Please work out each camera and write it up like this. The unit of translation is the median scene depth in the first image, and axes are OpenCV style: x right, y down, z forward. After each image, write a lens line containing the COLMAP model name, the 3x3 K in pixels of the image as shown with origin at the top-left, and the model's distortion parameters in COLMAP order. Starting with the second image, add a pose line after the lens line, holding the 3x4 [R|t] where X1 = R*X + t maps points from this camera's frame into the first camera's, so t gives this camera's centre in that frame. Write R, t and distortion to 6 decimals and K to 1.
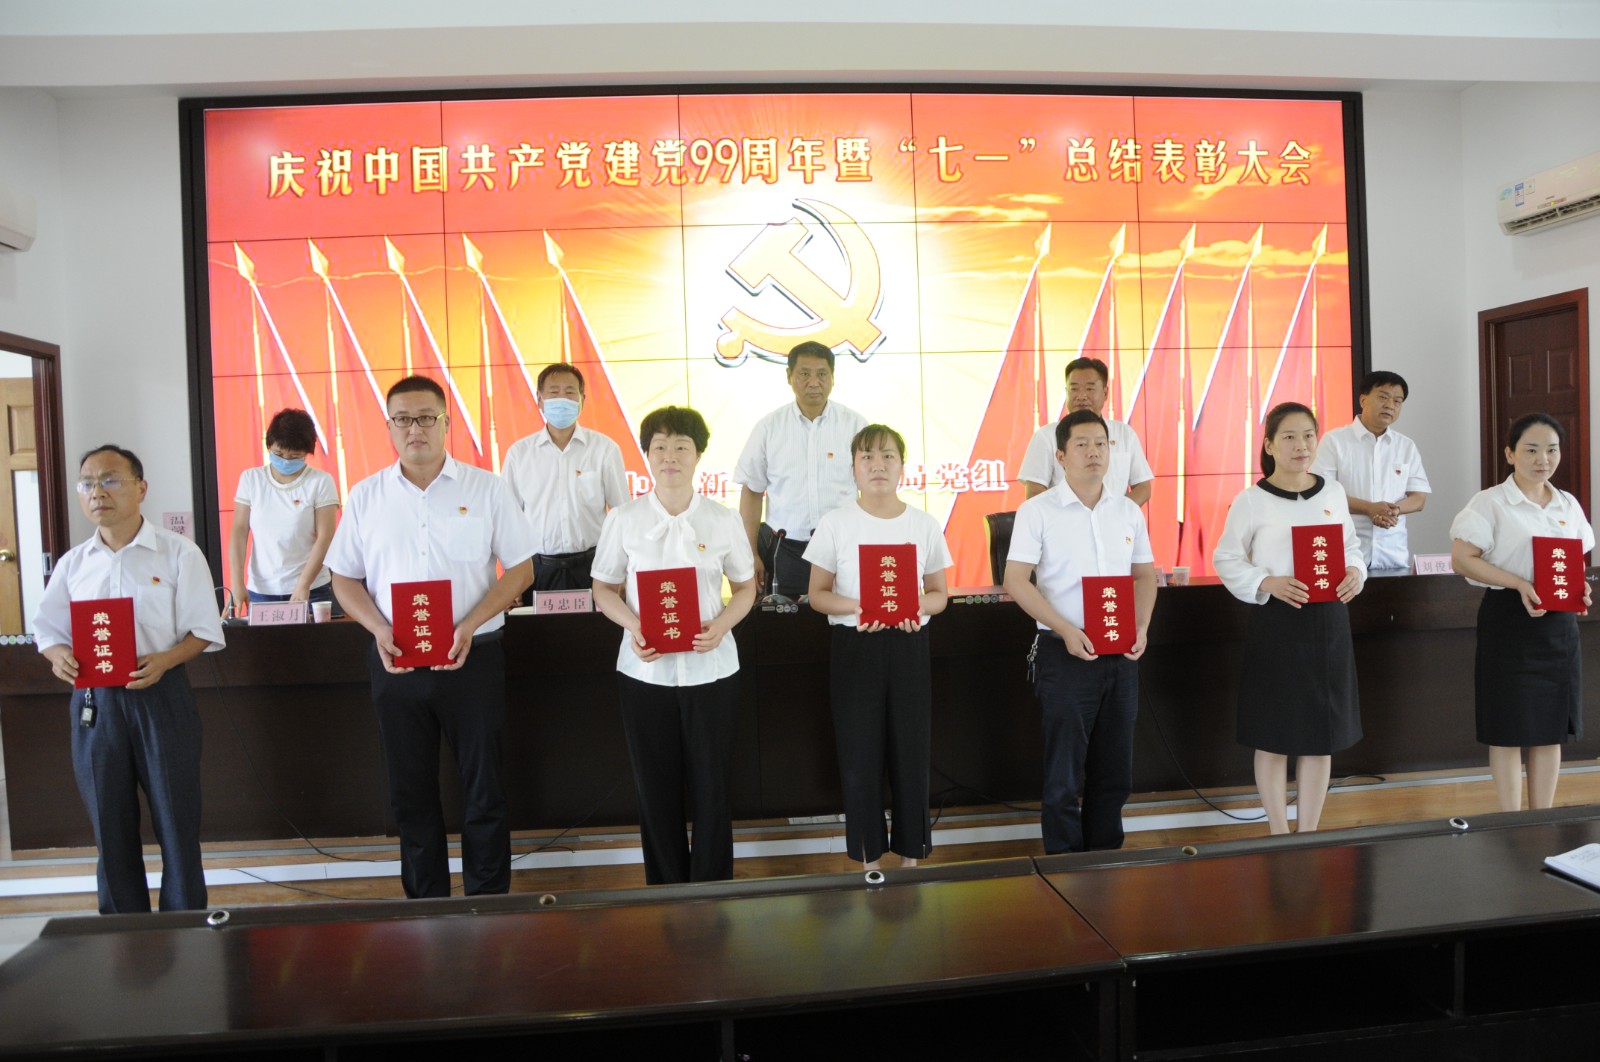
lens RADIAL K [[1238.6, 0, 844.6], [0, 1238.6, 531.2], [0, 0, 1]] dist [-0.172081, 0.127102]
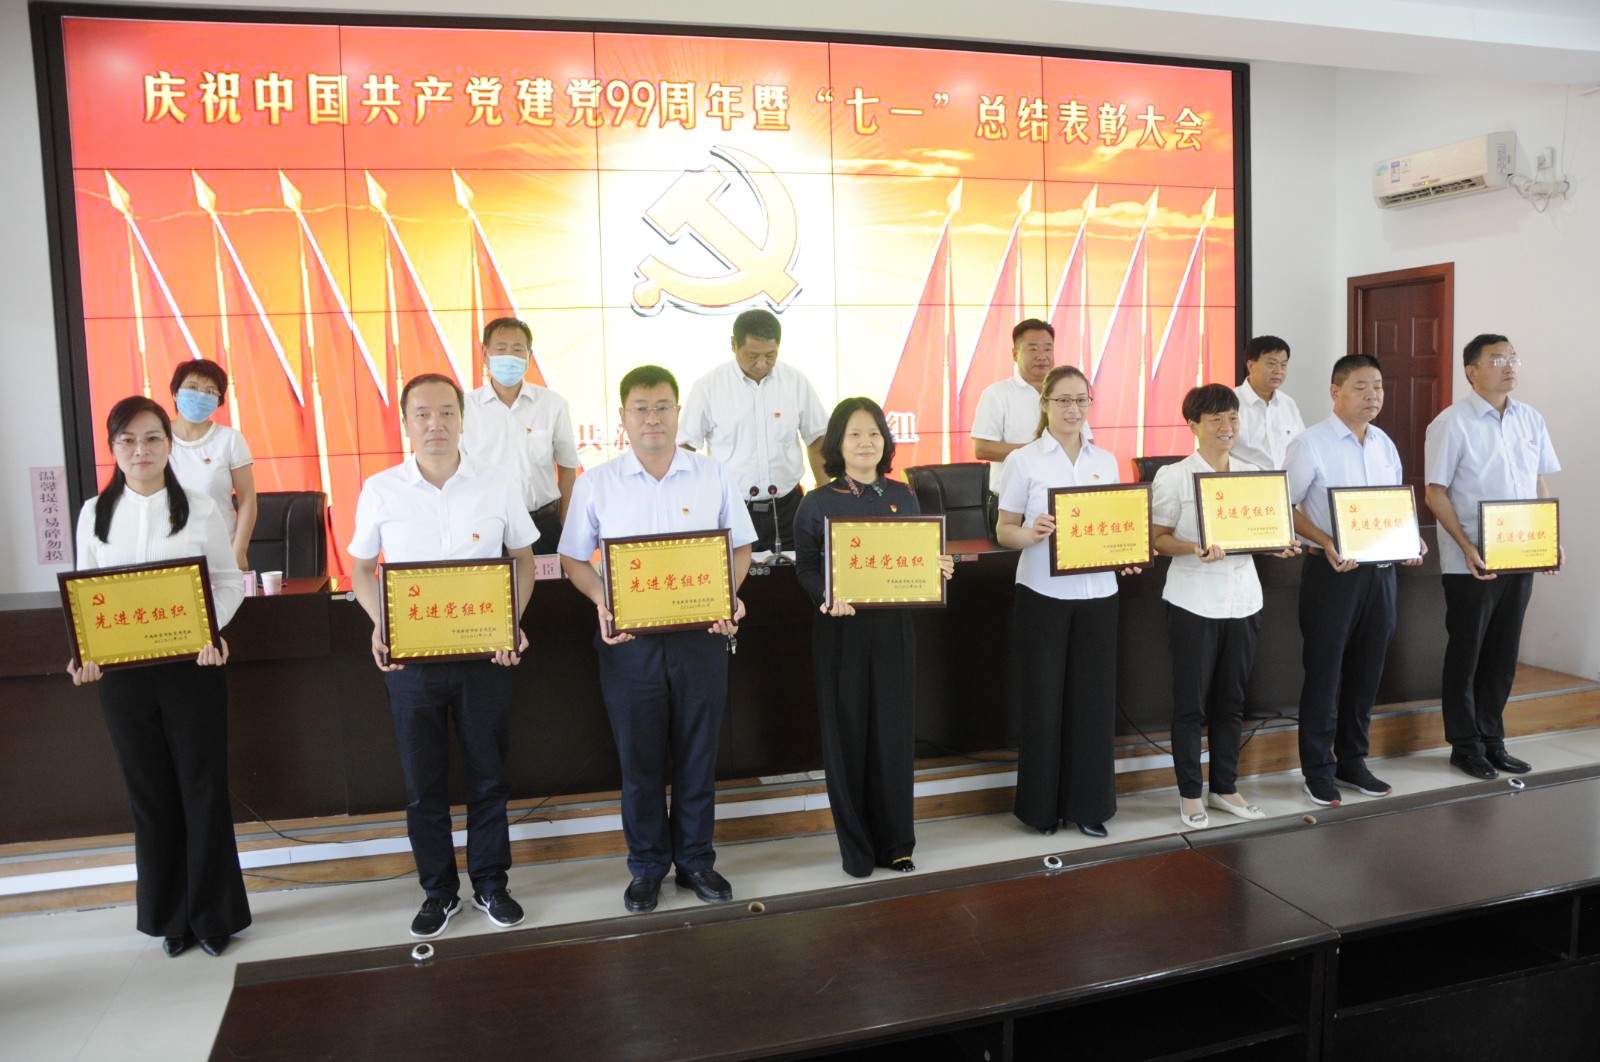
lens RADIAL K [[1238.6, 0, 844.6], [0, 1238.6, 531.2], [0, 0, 1]] dist [-0.172081, 0.127102]
pose [[0.984673, -0.007991, 0.174226, -0.110168], [-0.002737, 0.998119, 0.061246, -0.022891], [-0.174388, -0.060784, 0.982799, 0.001822]]
